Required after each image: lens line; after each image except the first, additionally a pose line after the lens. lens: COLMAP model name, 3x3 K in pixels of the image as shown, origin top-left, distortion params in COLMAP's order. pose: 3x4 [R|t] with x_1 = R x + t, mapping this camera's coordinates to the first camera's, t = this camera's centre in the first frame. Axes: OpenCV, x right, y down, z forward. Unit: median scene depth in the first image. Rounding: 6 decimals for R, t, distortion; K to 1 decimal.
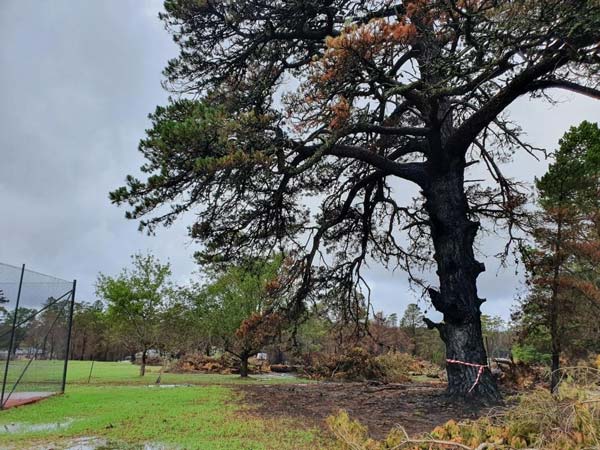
lens RADIAL K [[473.0, 0, 301.0], [0, 473.0, 229.3], [0, 0, 1]] dist [0.048752, -0.017940]
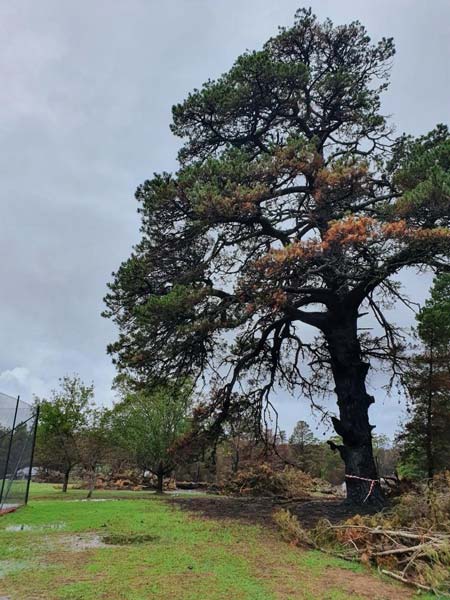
lens RADIAL K [[473.0, 0, 223.2], [0, 473.0, 296.5], [0, 0, 1]] dist [0.048752, -0.017940]
pose [[0.997267, 0.027883, 0.068422, -0.079240], [-0.021173, 0.995069, -0.096899, -0.045070], [-0.070786, 0.095185, 0.992940, -0.183723]]
